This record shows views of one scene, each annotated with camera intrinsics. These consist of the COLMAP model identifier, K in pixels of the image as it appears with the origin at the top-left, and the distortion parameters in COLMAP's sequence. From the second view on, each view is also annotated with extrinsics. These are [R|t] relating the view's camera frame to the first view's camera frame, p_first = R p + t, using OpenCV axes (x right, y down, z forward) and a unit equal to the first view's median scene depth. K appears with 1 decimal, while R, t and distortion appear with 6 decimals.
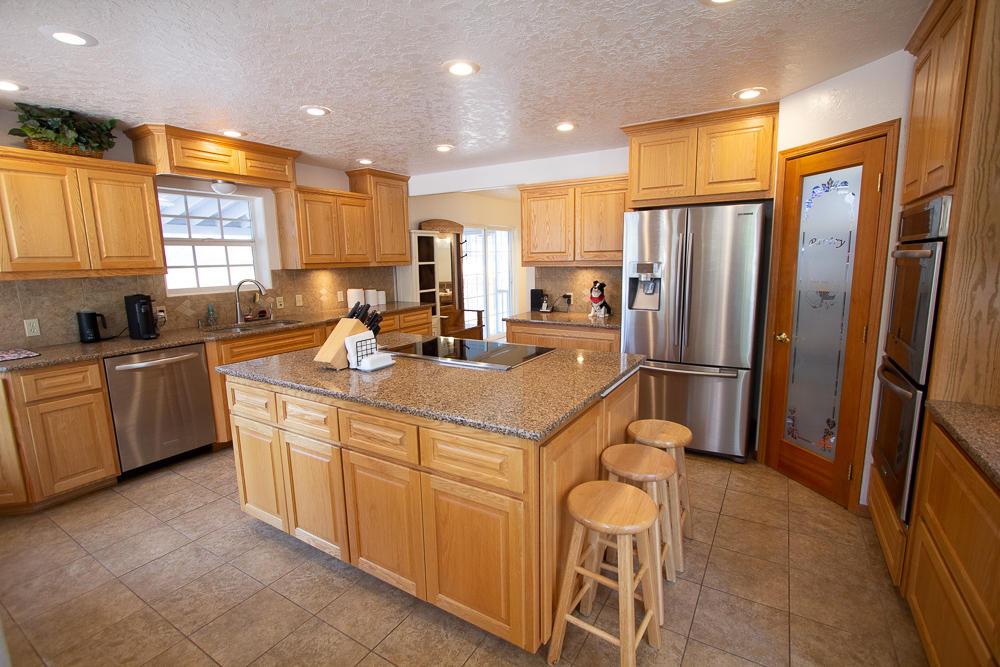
lens RADIAL K [[457.8, 0, 502.8], [0, 457.8, 332.5], [0, 0, 1]] dist [-0.012701, -0.000262]
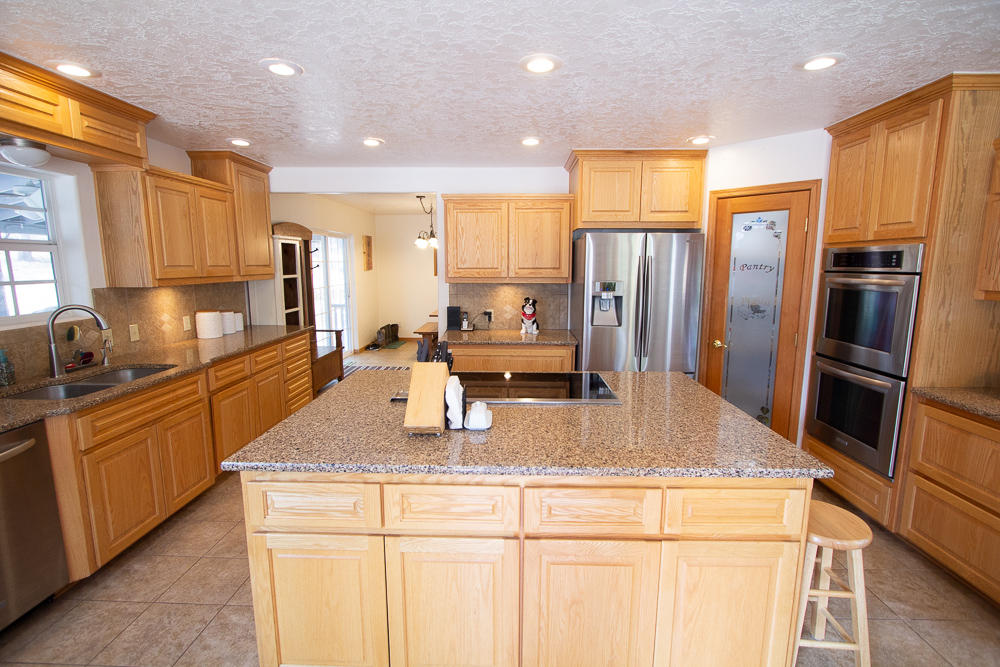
lens RADIAL K [[457.8, 0, 499.5], [0, 457.8, 332.3], [0, 0, 1]] dist [-0.012701, -0.000262]
pose [[0.866354, -0.054764, 0.496418, -0.345507], [0.062712, 0.998031, 0.000655, -0.041631], [-0.495477, 0.030564, 0.868083, 0.166560]]
